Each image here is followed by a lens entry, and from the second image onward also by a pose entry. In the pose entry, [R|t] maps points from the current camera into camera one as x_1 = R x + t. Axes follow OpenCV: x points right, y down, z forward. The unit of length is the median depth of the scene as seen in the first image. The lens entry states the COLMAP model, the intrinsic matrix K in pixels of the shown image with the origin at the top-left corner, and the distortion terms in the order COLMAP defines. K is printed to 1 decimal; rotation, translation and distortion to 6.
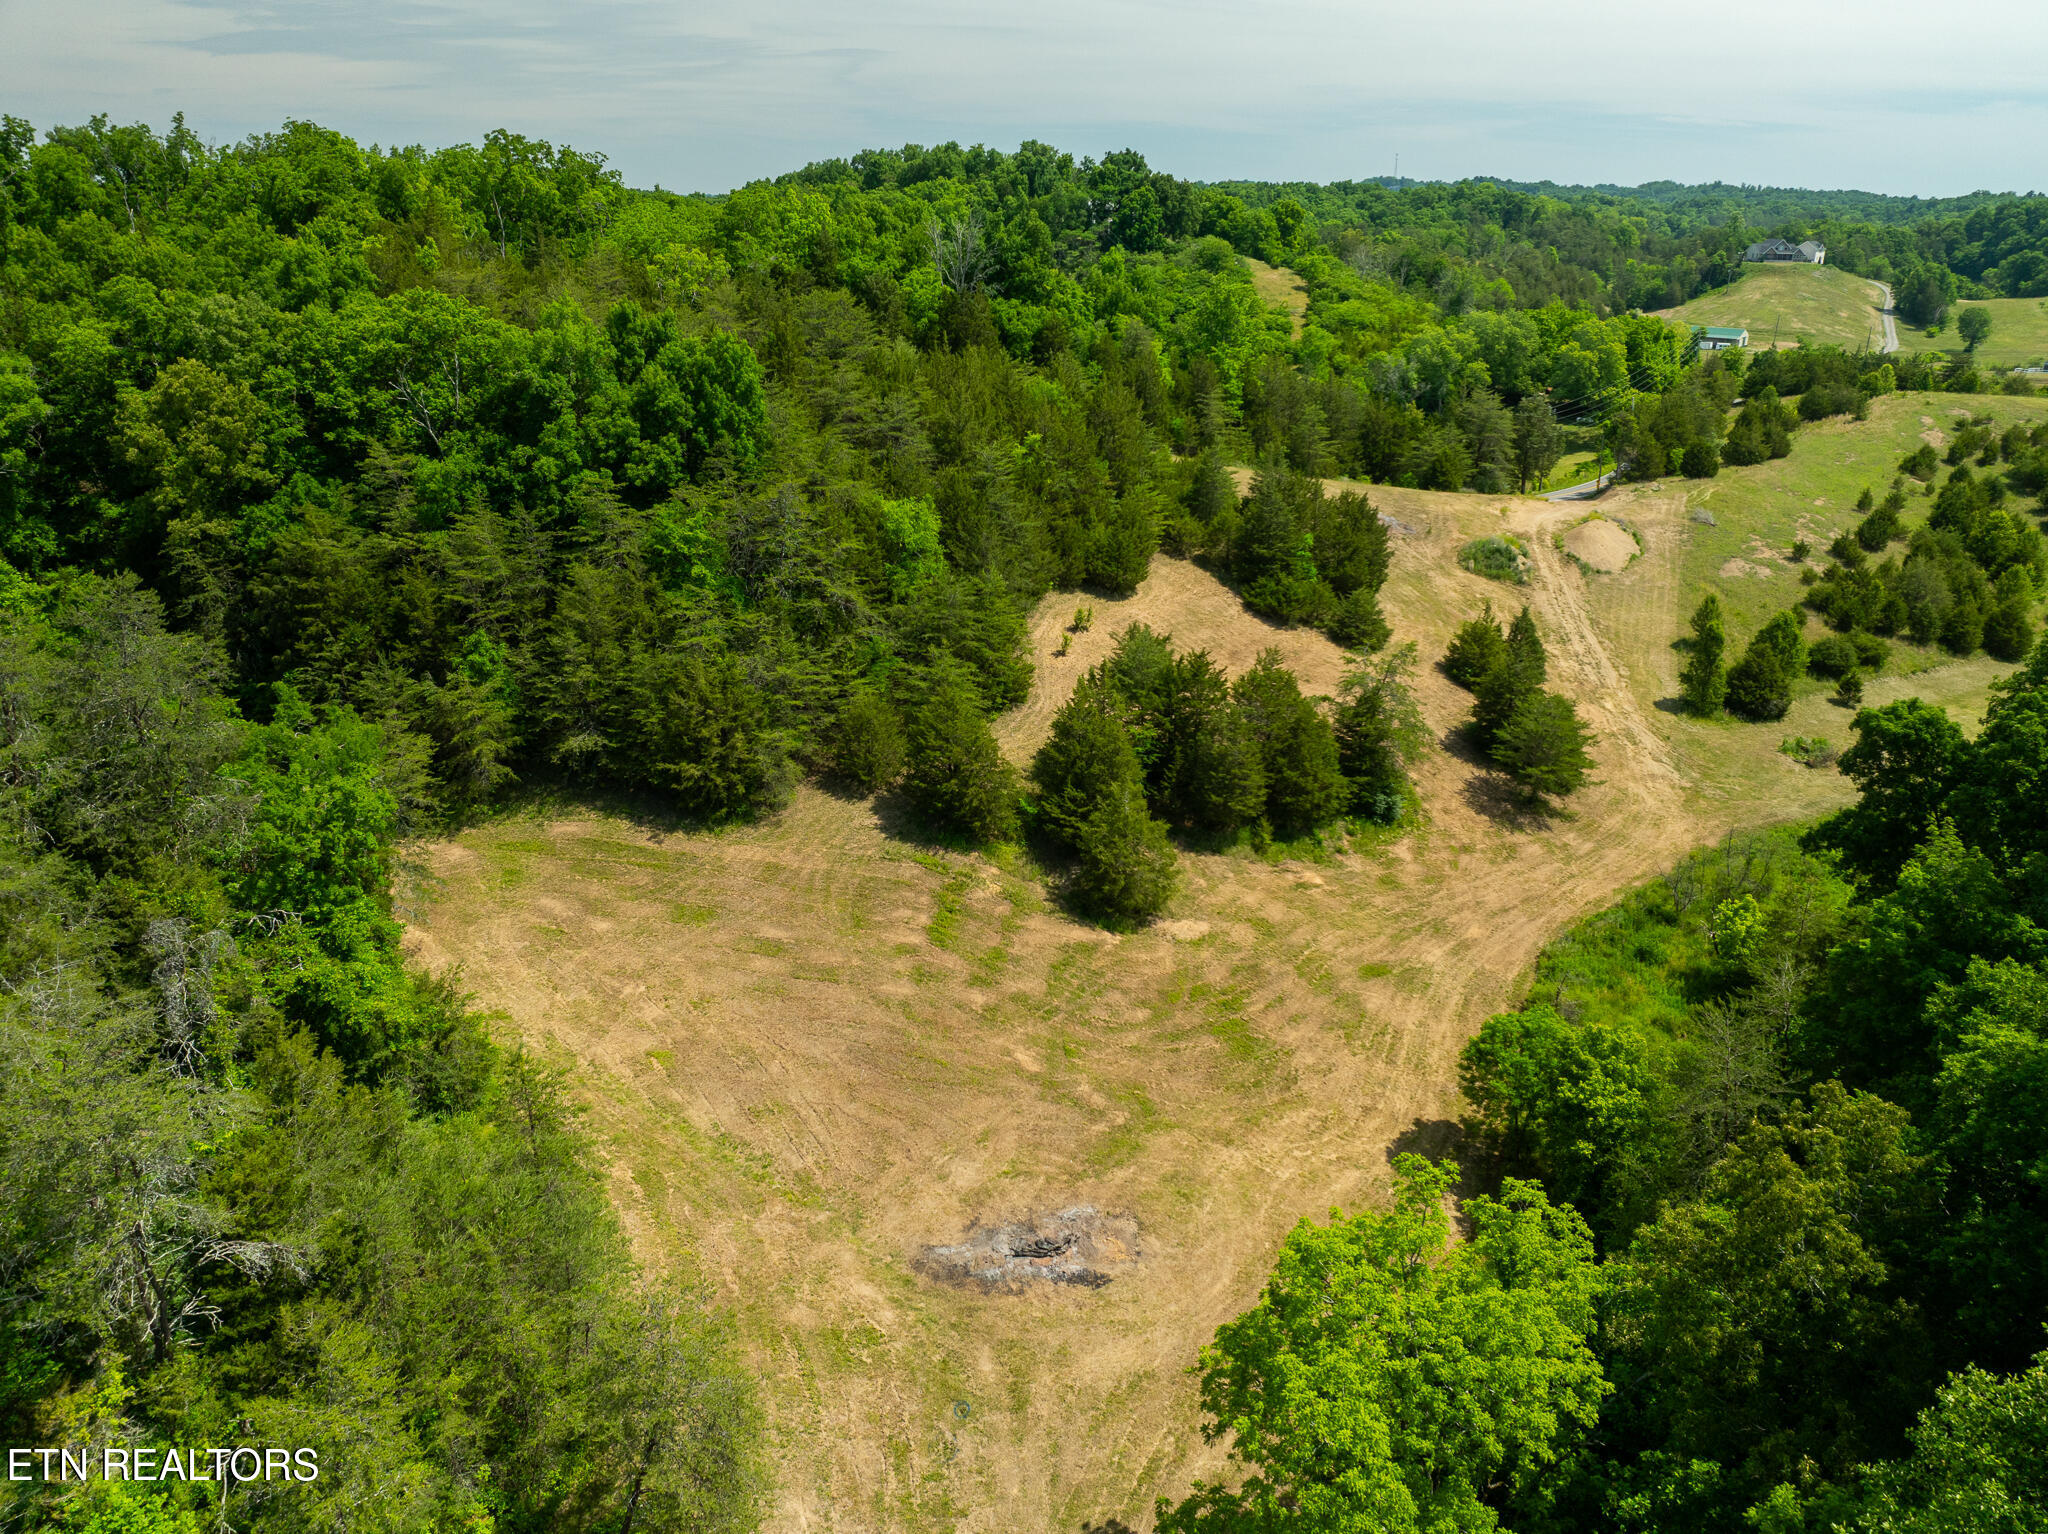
lens RADIAL K [[1443.3, 0, 1030.2], [0, 1443.3, 768.9], [0, 0, 1]] dist [-0.051312, 0.021126]
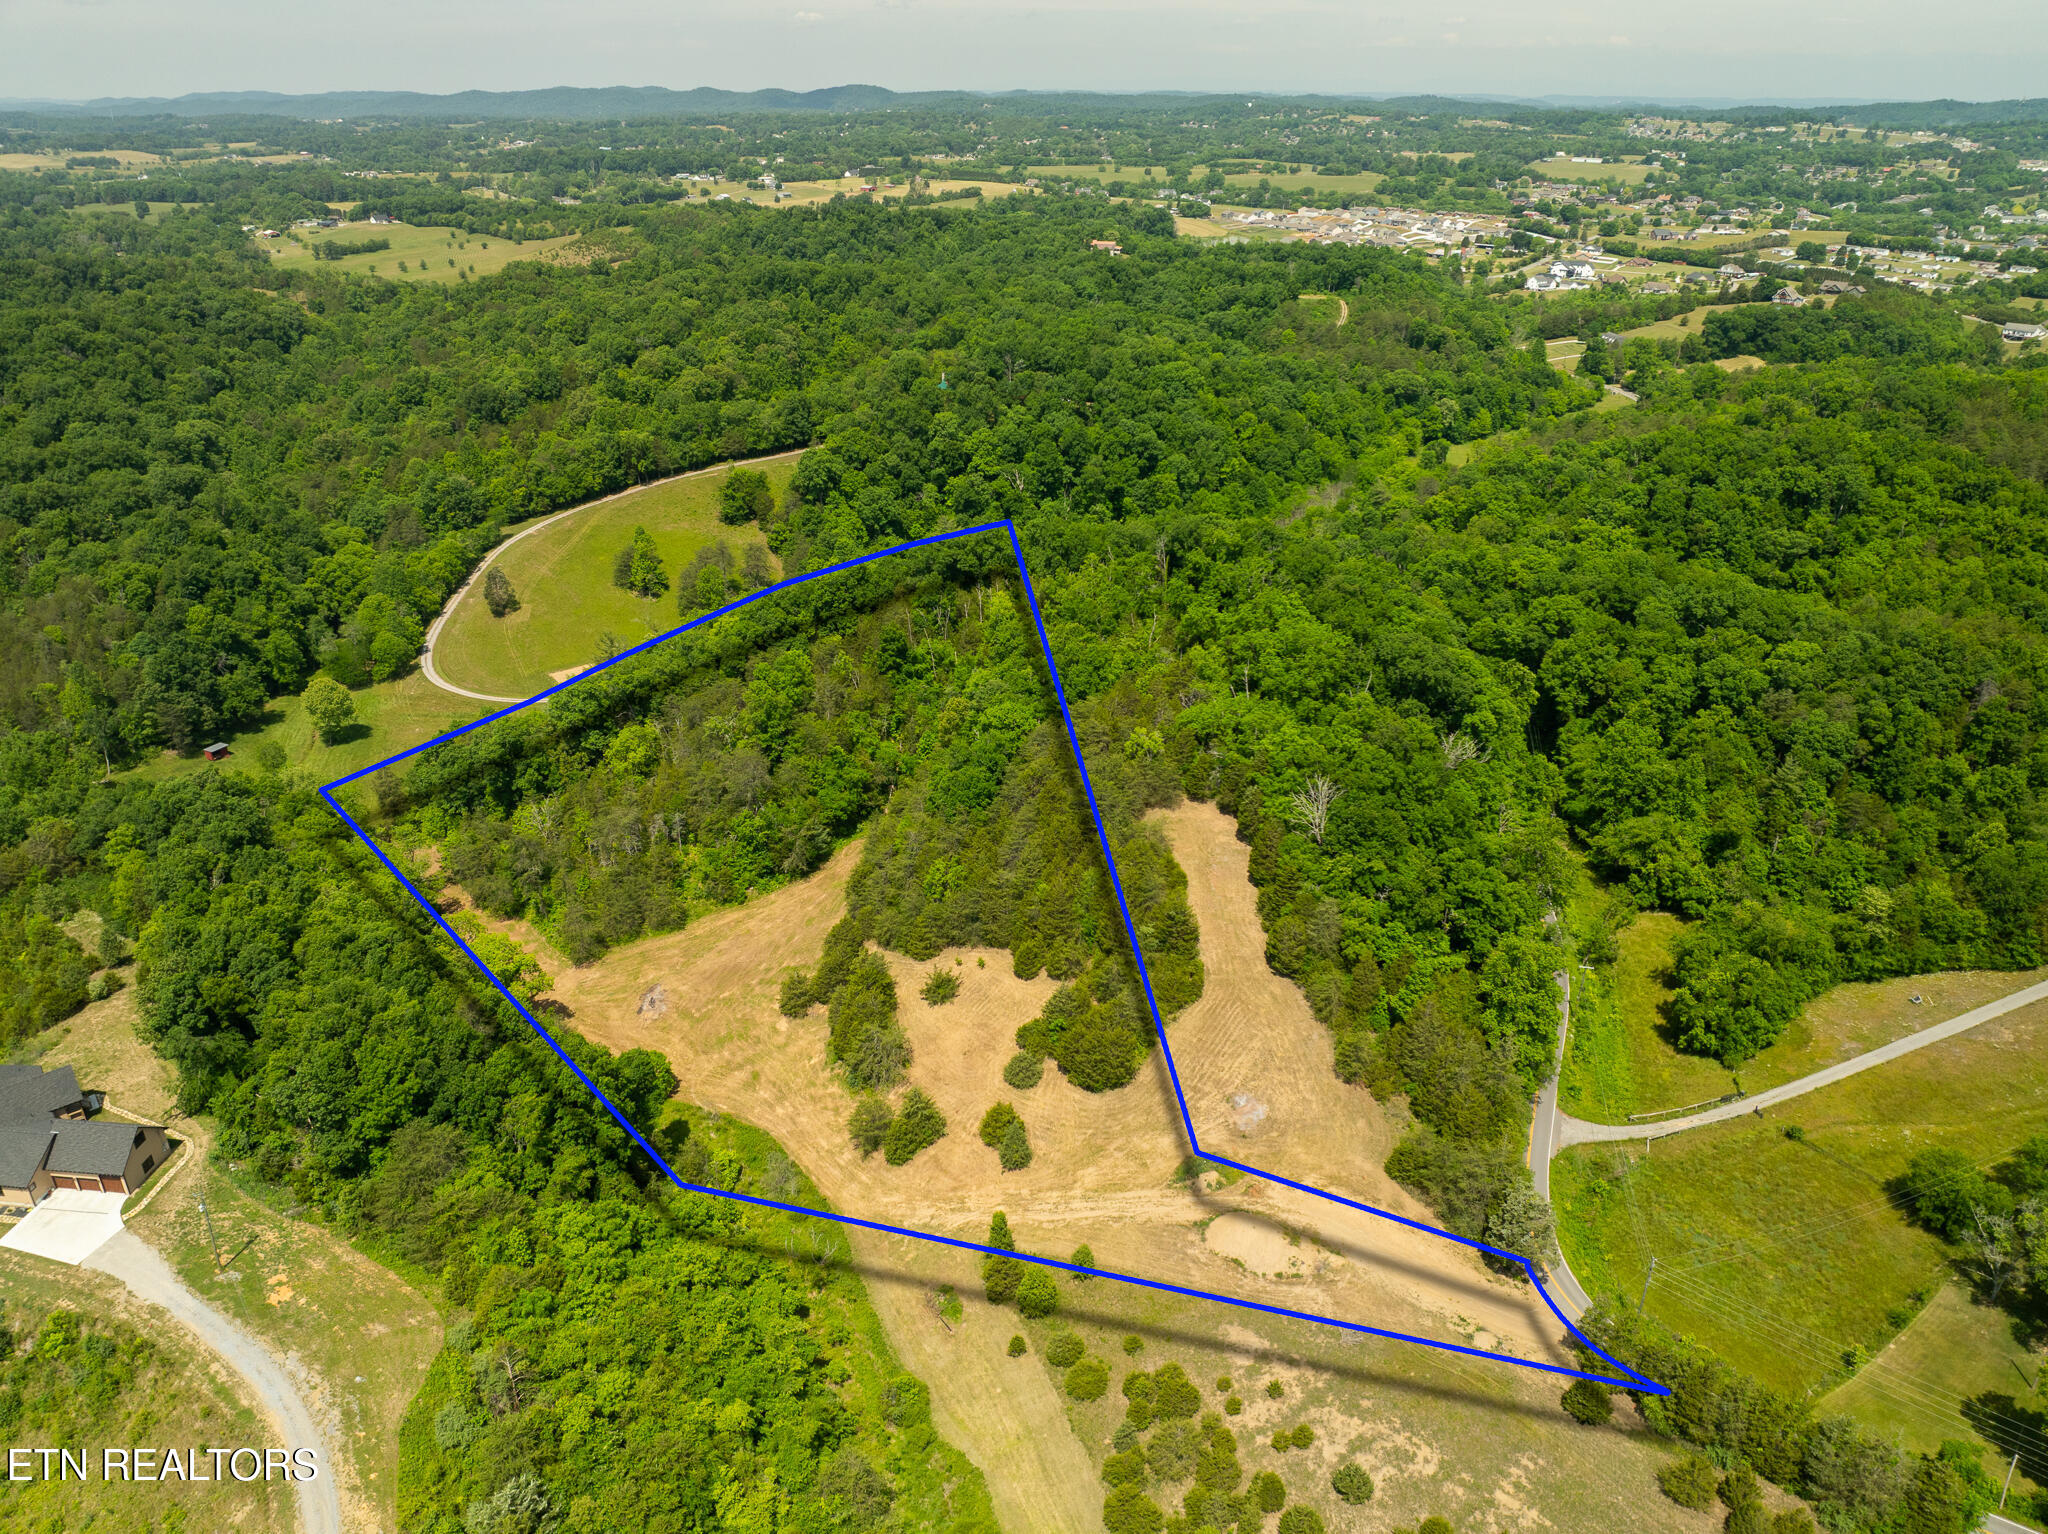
lens RADIAL K [[1443.3, 0, 1030.9], [0, 1443.3, 765.1], [0, 0, 1]] dist [-0.051312, 0.021126]
pose [[-0.076367, 0.421065, -0.903810, 2.155661], [-0.369173, 0.830095, 0.417916, -1.490180], [0.926218, 0.365577, 0.092053, 0.938233]]
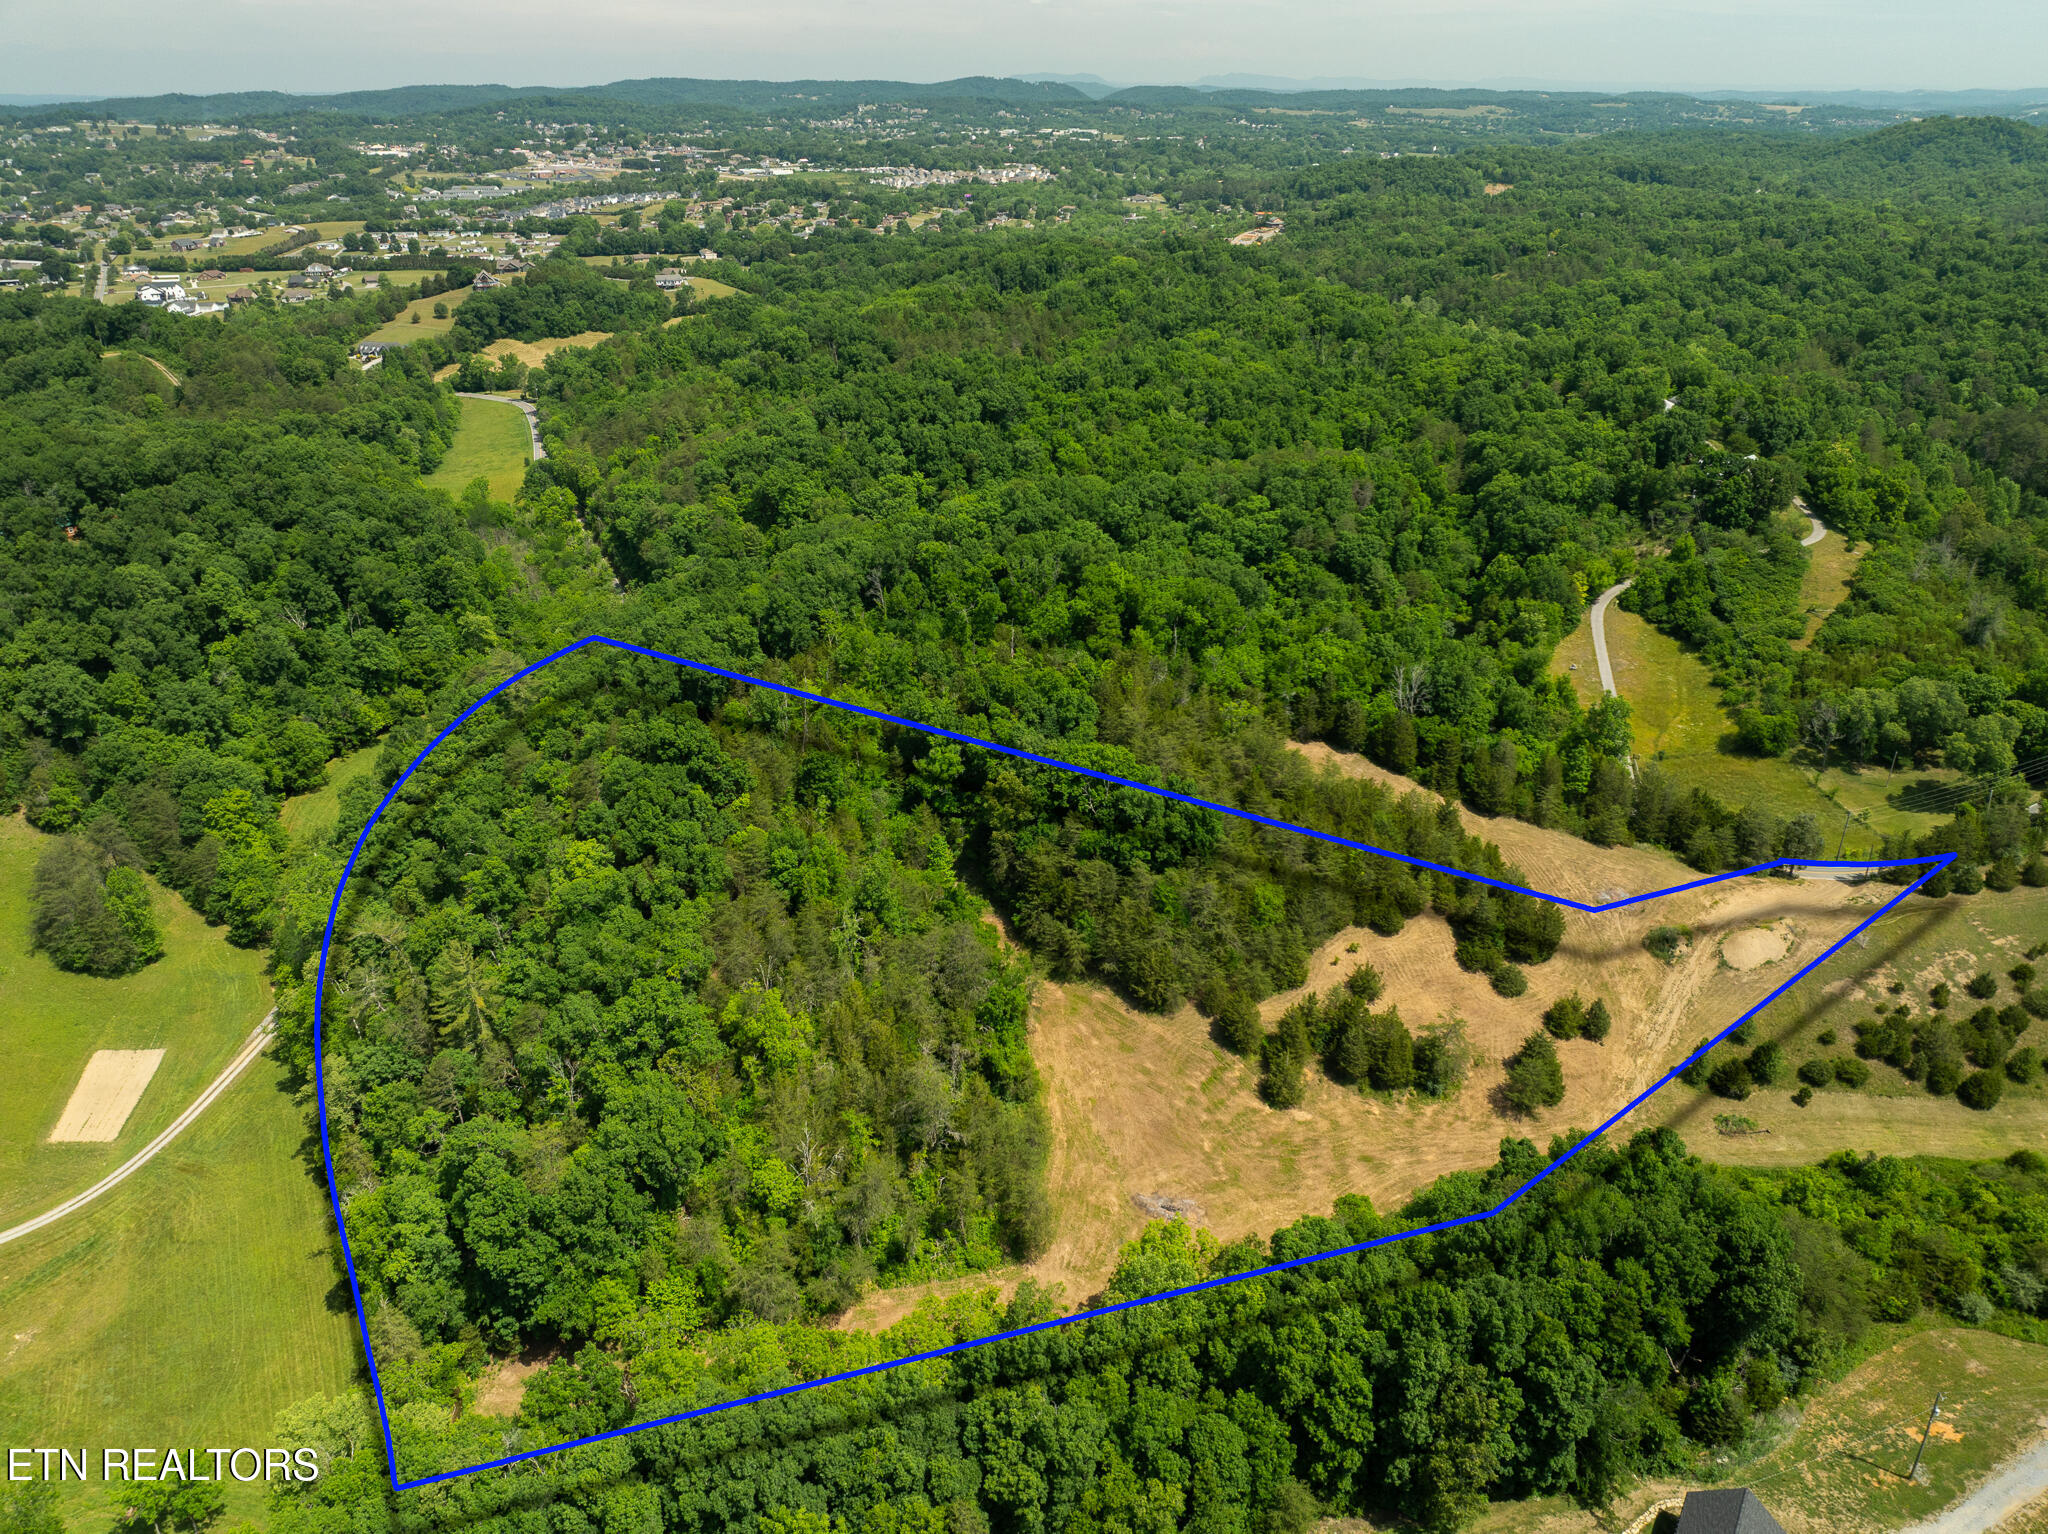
lens RADIAL K [[1443.3, 0, 1019.9], [0, 1443.3, 747.2], [0, 0, 1]] dist [-0.051312, 0.021126]
pose [[0.838120, 0.221328, -0.498566, 0.744217], [-0.190284, 0.975199, 0.113041, -0.651423], [0.511221, 0.000127, 0.859449, -1.291737]]
